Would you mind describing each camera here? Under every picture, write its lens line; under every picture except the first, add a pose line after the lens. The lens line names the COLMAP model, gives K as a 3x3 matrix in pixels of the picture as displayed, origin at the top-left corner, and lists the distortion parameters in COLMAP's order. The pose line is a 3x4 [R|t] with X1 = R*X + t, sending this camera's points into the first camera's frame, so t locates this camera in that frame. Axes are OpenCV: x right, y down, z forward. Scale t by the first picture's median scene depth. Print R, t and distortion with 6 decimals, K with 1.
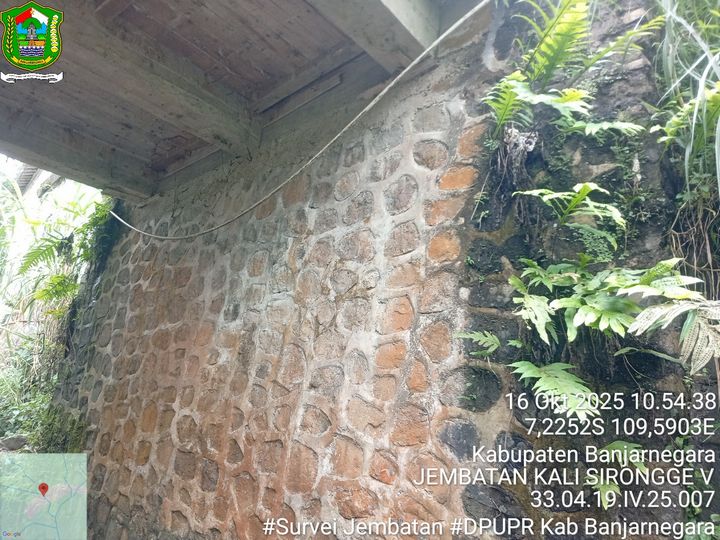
lens RADIAL K [[549.5, 0, 361.6], [0, 549.5, 267.2], [0, 0, 1]] dist [0.087643, -0.189775]
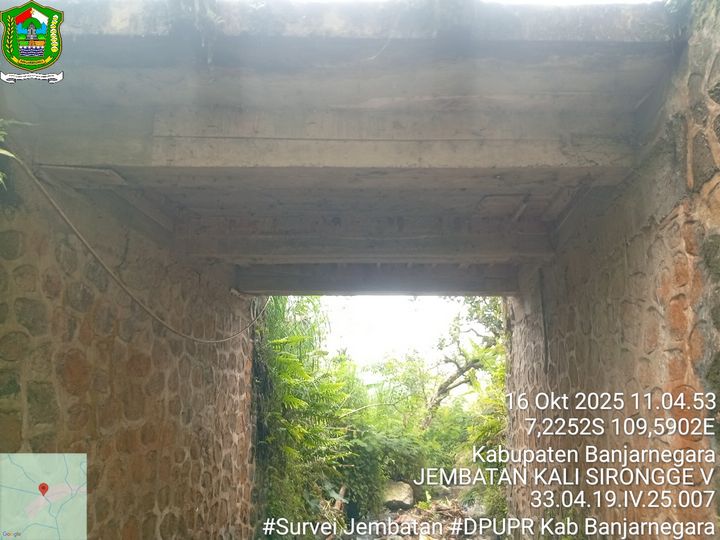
lens RADIAL K [[551.0, 0, 360.1], [0, 551.0, 269.9], [0, 0, 1]] dist [0.063536, -0.141035]
pose [[-0.628459, 0.118806, 0.768716, -1.414924], [-0.241437, 0.909660, -0.337975, 0.108742], [-0.739424, -0.398000, -0.543000, 1.480459]]
